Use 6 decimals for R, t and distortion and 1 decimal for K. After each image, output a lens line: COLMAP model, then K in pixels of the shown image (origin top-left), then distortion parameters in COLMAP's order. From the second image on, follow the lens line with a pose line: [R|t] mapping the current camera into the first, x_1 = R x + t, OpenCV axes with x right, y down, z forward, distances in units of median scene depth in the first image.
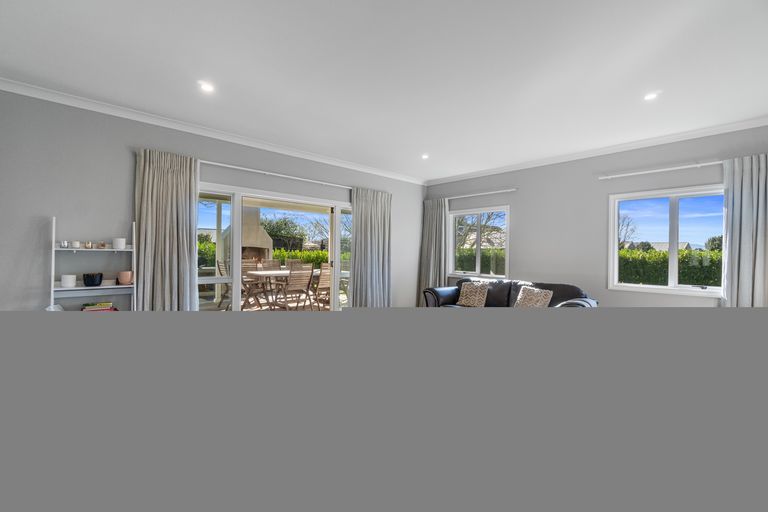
lens RADIAL K [[333.5, 0, 384.7], [0, 333.5, 259.4], [0, 0, 1]] dist [-0.000416, 0.000088]
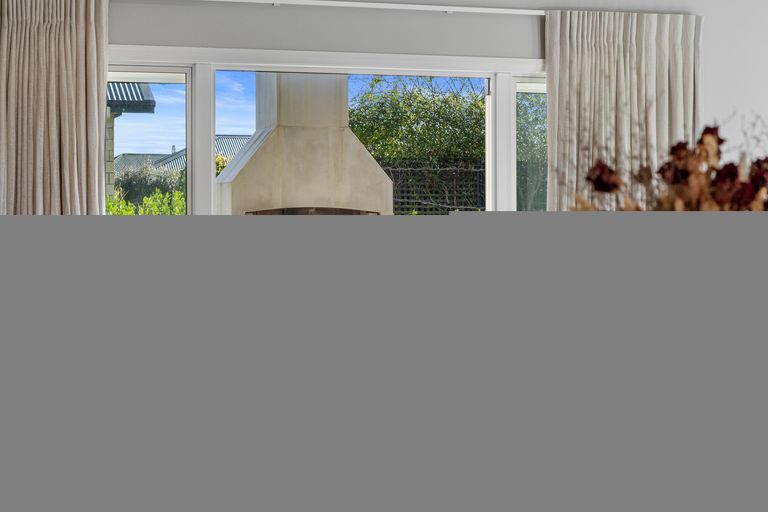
lens RADIAL K [[1711.2, 0, 384.2], [0, 1711.2, 254.6], [0, 0, 1]] dist [0.096586, 0.000000]
pose [[0.928725, -0.009750, -0.370642, 0.352809], [0.007847, 0.999947, -0.006640, 0.021366], [0.370687, 0.003258, 0.928752, -0.541252]]
